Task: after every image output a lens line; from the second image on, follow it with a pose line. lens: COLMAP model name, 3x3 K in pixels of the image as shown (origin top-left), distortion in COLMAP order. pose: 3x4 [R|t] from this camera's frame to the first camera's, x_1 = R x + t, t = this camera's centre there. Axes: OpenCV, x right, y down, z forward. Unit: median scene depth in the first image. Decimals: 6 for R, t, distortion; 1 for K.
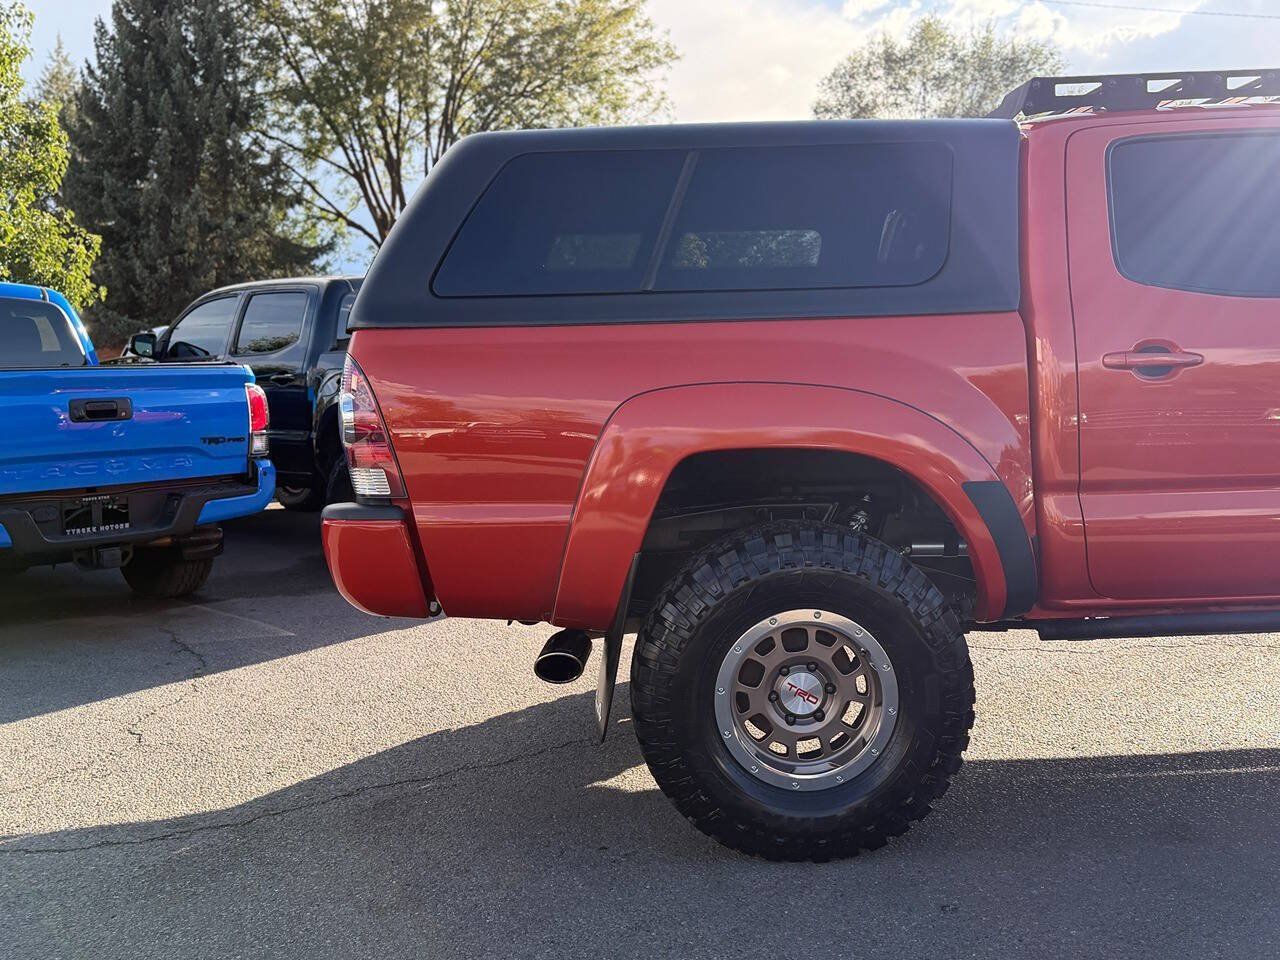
lens RADIAL K [[1284.8, 0, 637.8], [0, 1284.8, 485.9], [0, 0, 1]] dist [0.039762, 0.000000]
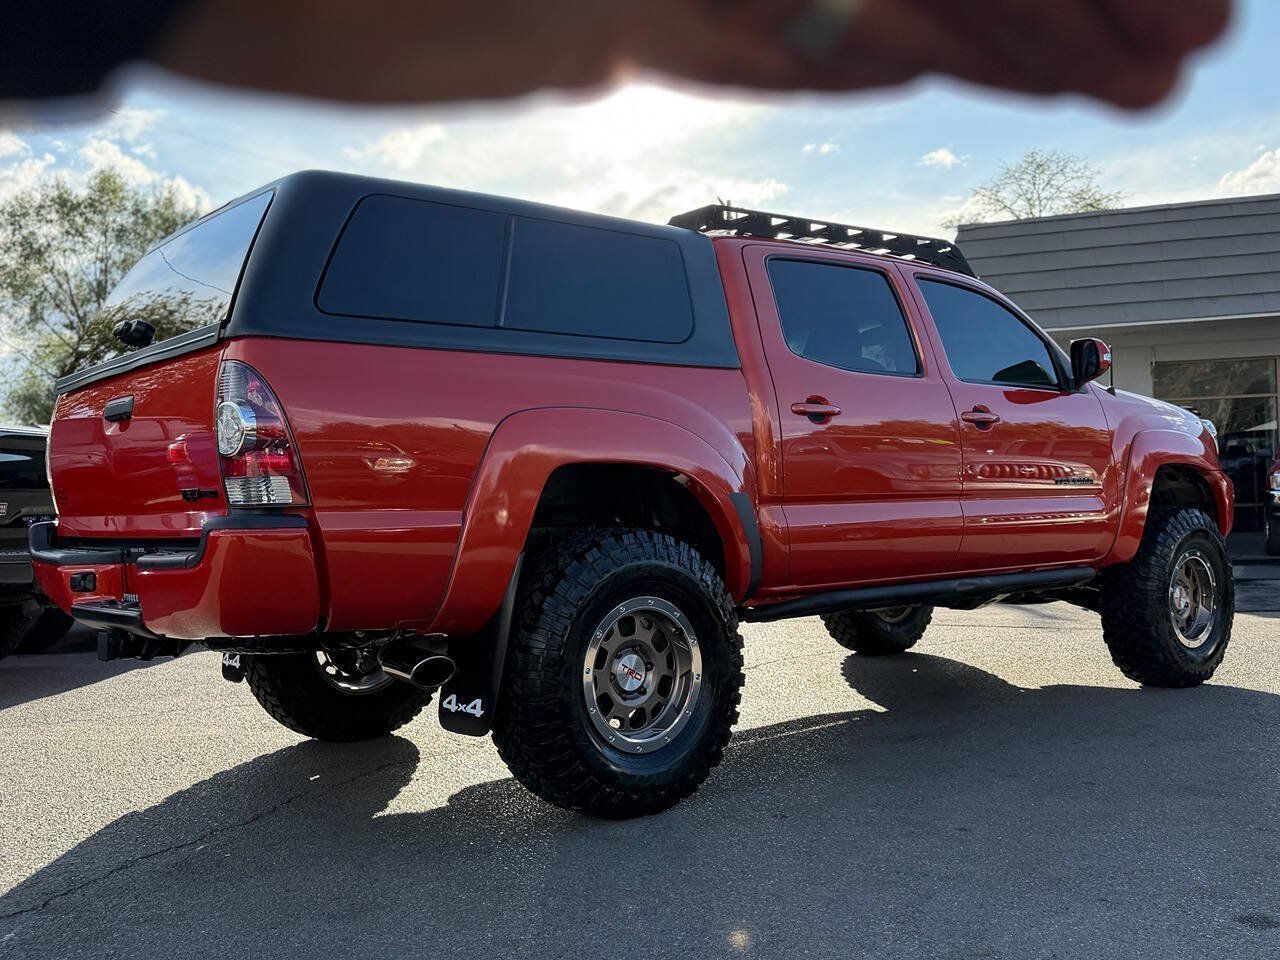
lens RADIAL K [[1229.9, 0, 640.6], [0, 1229.9, 483.3], [0, 0, 1]] dist [0.032624, 0.000000]
pose [[0.788911, 0.014355, 0.614340, -0.056094], [0.061306, 0.992901, -0.101928, 0.010489], [-0.611442, 0.118075, 0.782430, 0.009098]]
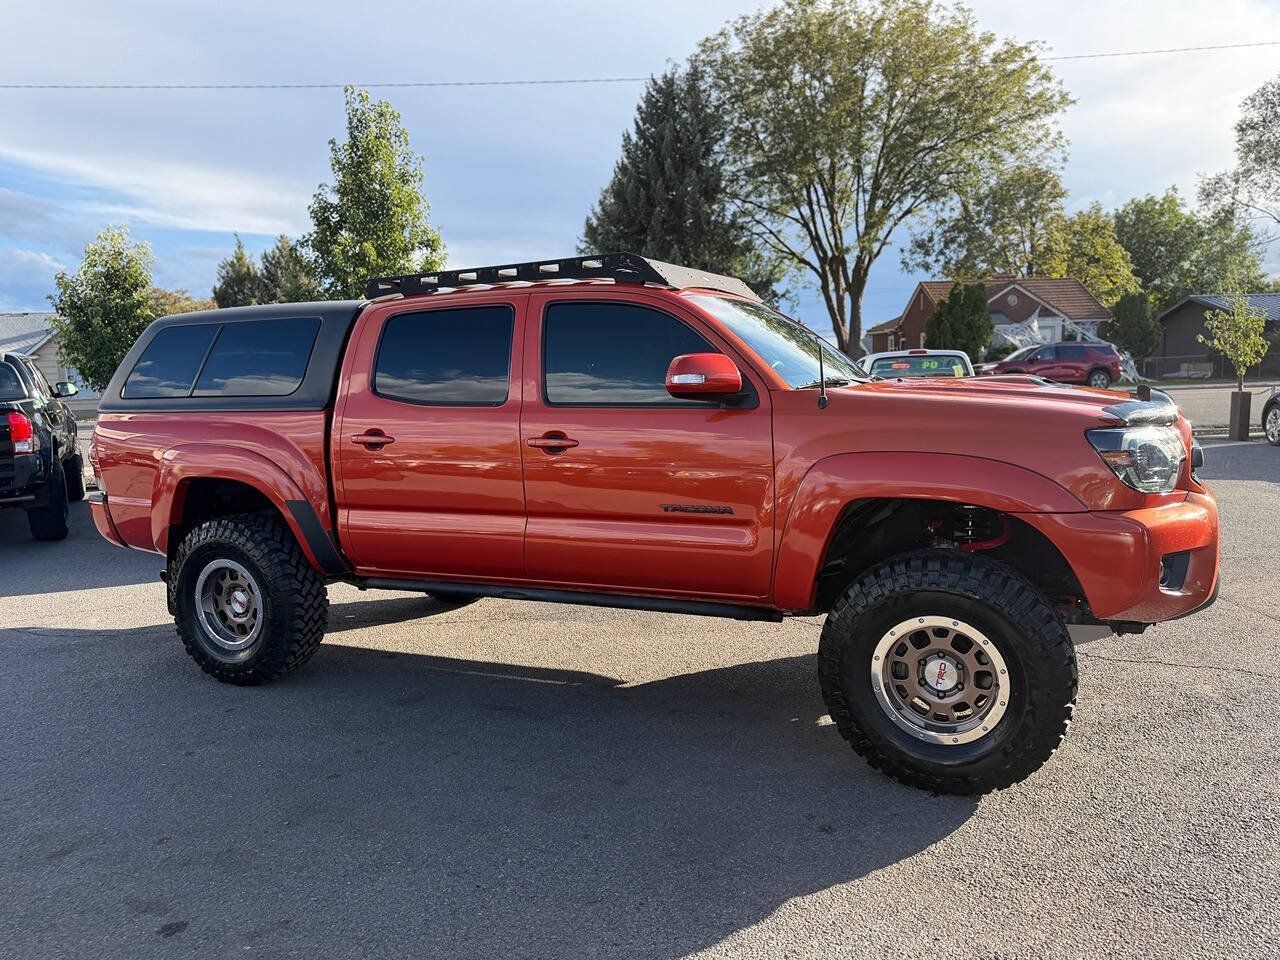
lens RADIAL K [[993.3, 0, 628.1], [0, 993.3, 493.9], [0, 0, 1]] dist [0.079302, -0.092132]
pose [[0.881412, 0.055371, -0.469092, 0.136854], [-0.035457, 0.998059, 0.051187, -0.010479], [0.471016, -0.028484, 0.881665, -0.007378]]
